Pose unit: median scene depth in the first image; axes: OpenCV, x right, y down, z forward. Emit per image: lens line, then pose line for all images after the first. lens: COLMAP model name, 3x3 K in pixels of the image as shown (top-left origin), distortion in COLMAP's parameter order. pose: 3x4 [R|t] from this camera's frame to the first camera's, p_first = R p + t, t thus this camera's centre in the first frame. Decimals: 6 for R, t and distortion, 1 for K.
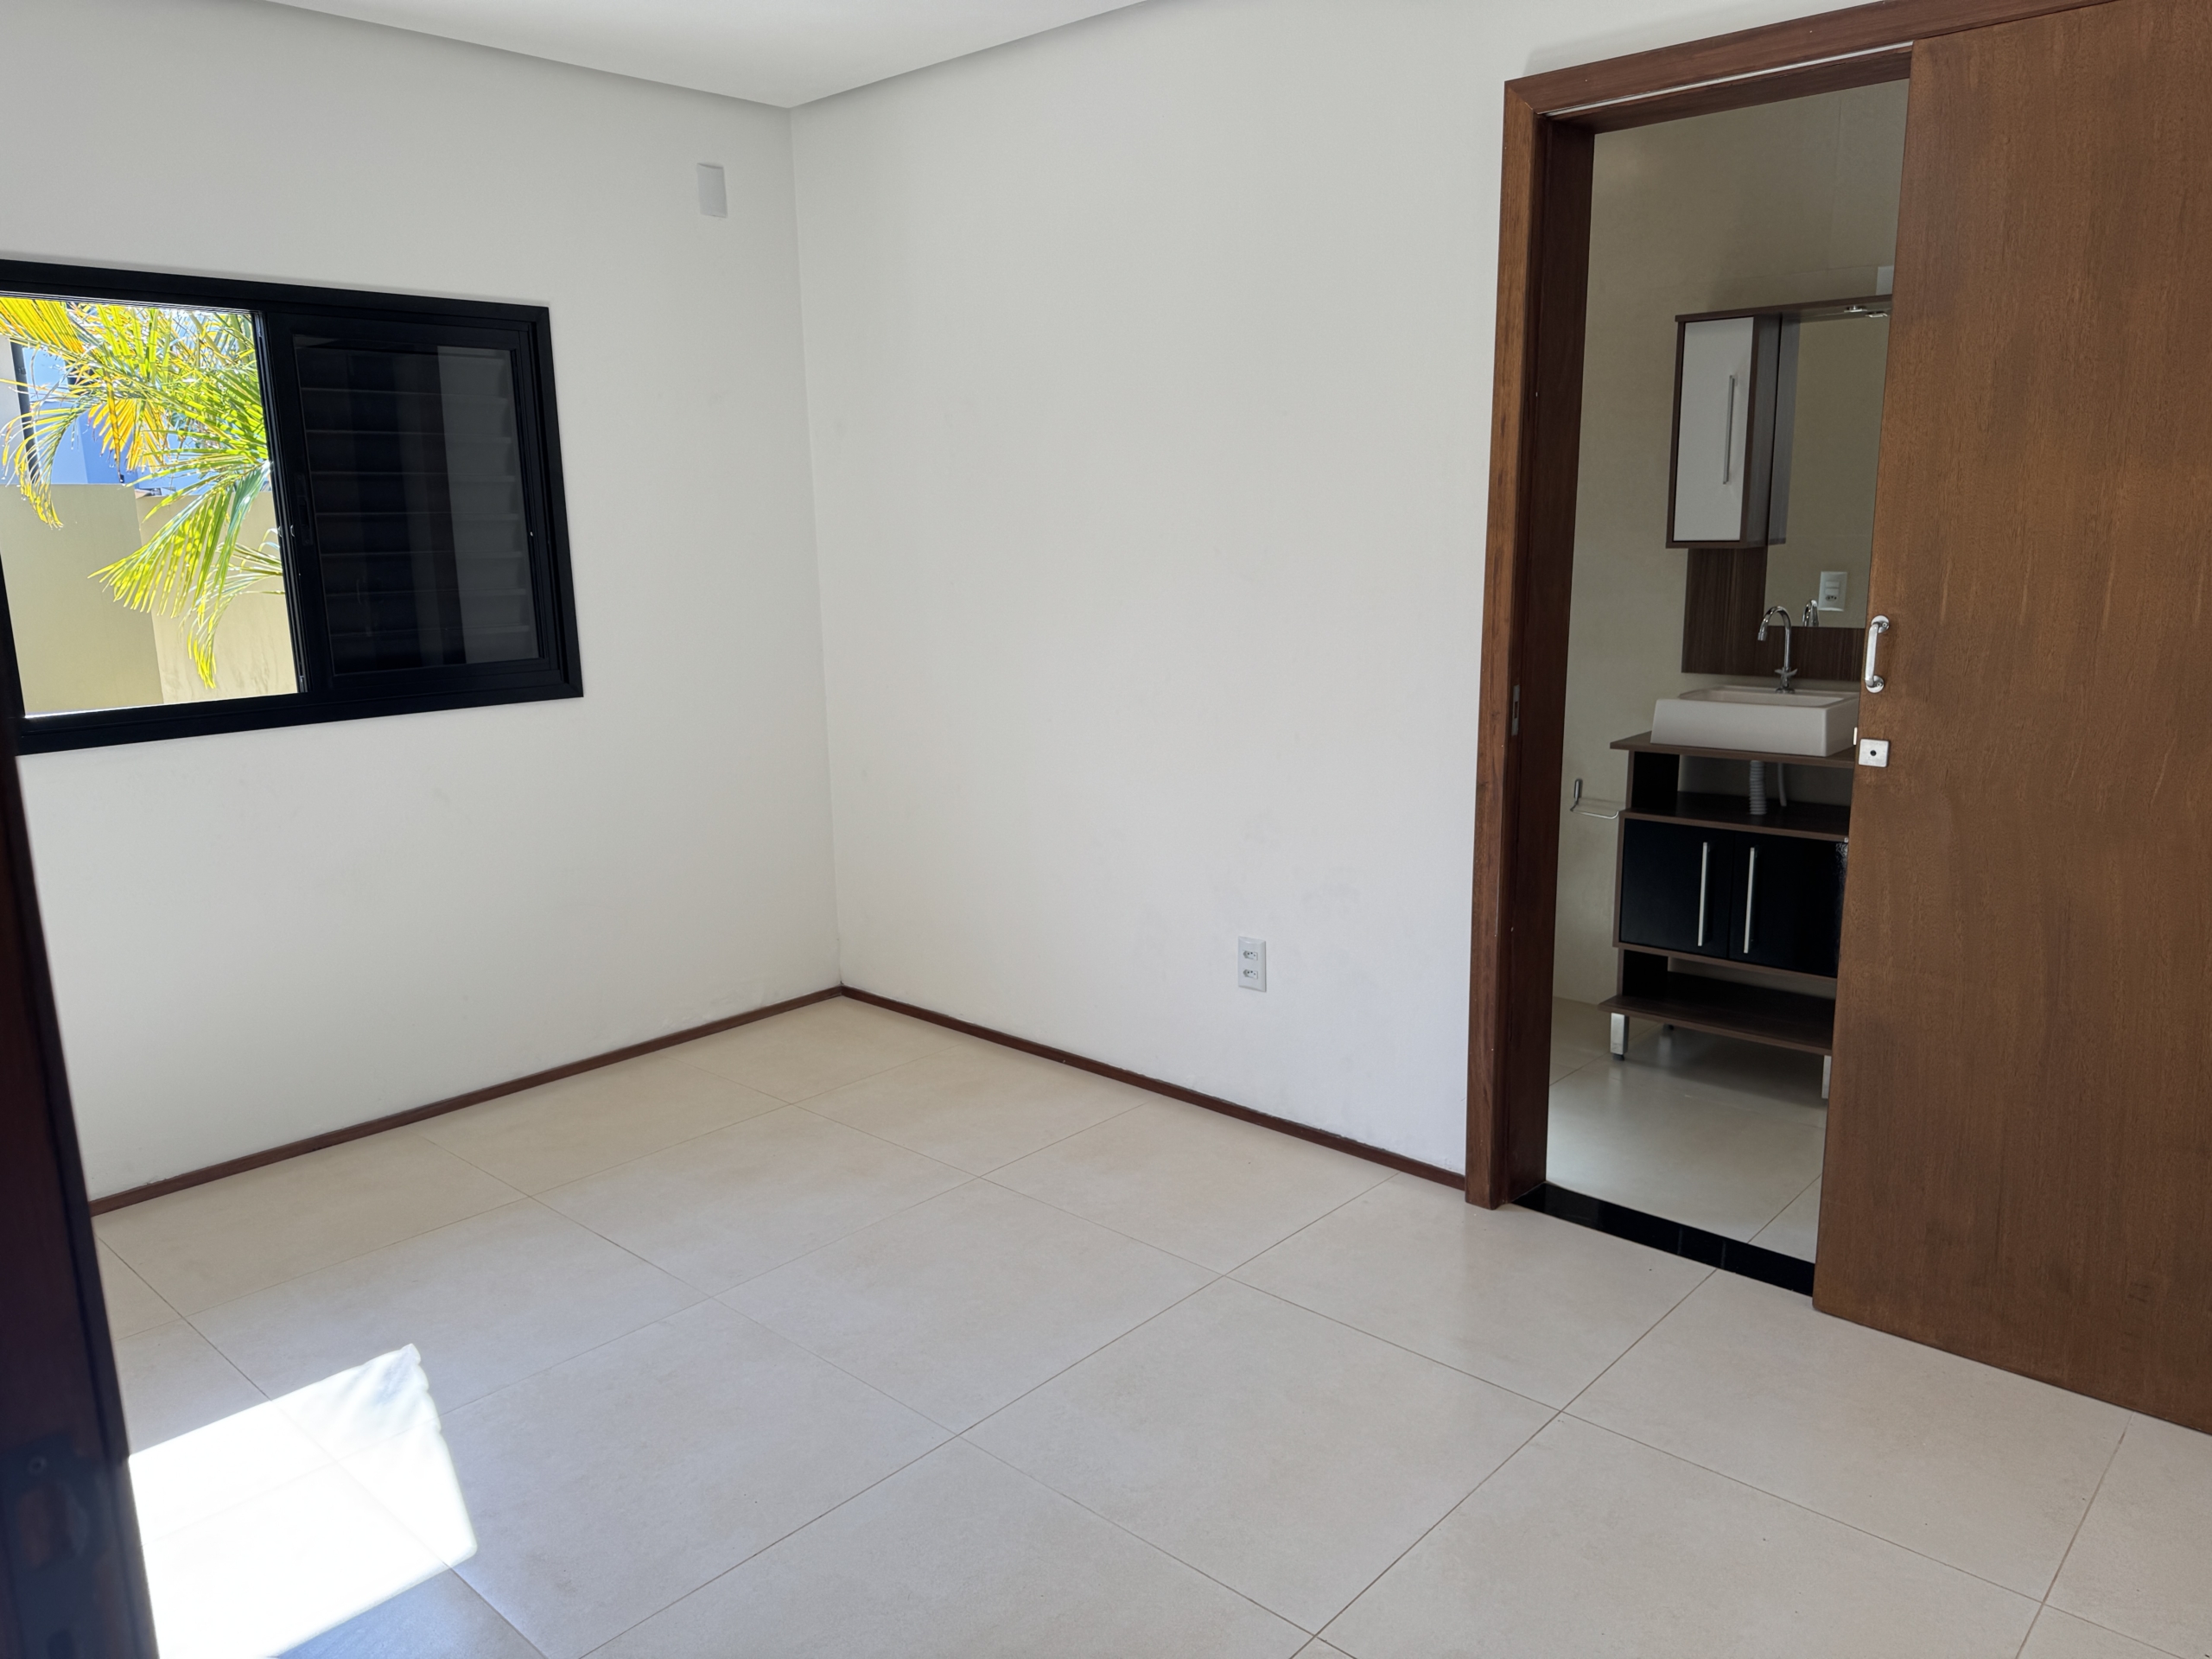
lens RADIAL K [[1544.8, 0, 1106.0], [0, 1544.8, 829.5], [0, 0, 1]] dist [0.037648, -0.057957]
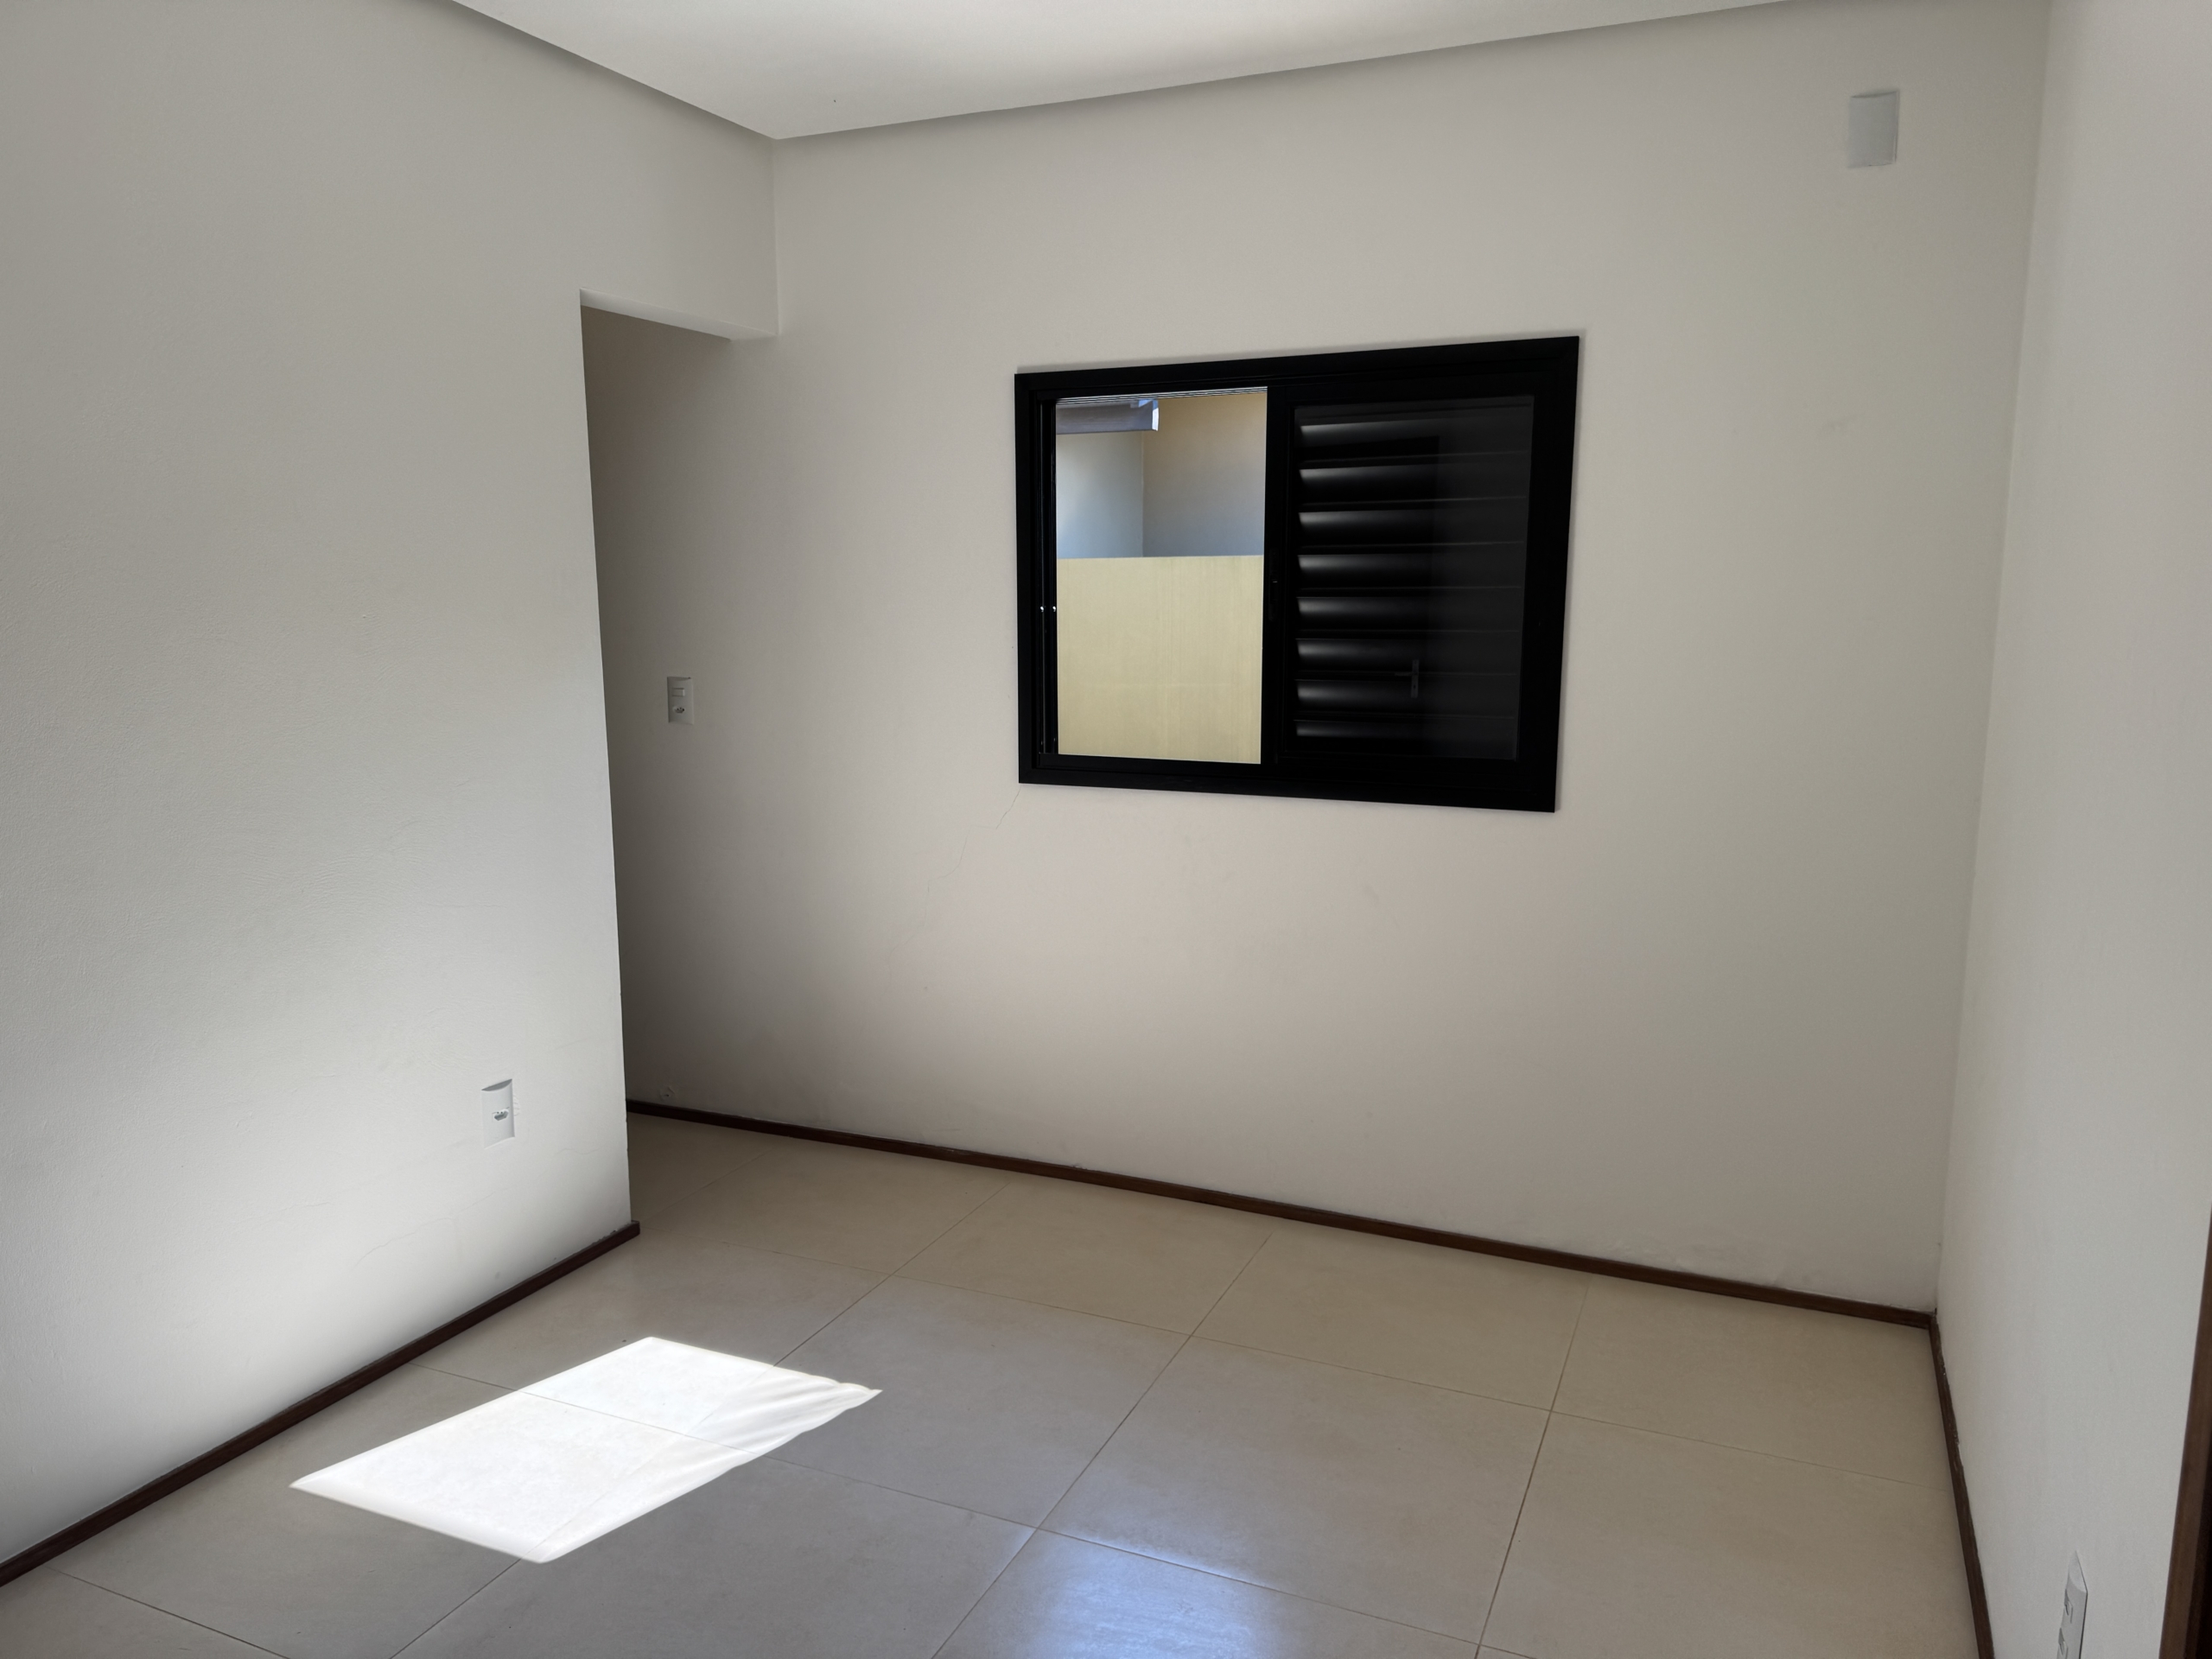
lens RADIAL K [[1544.8, 0, 1106.0], [0, 1544.8, 829.5], [0, 0, 1]] dist [0.037648, -0.057957]
pose [[0.320060, 0.160350, -0.933729, 0.364912], [-0.196017, 0.975455, 0.100326, -0.119154], [0.926898, 0.150917, 0.343635, 0.537499]]
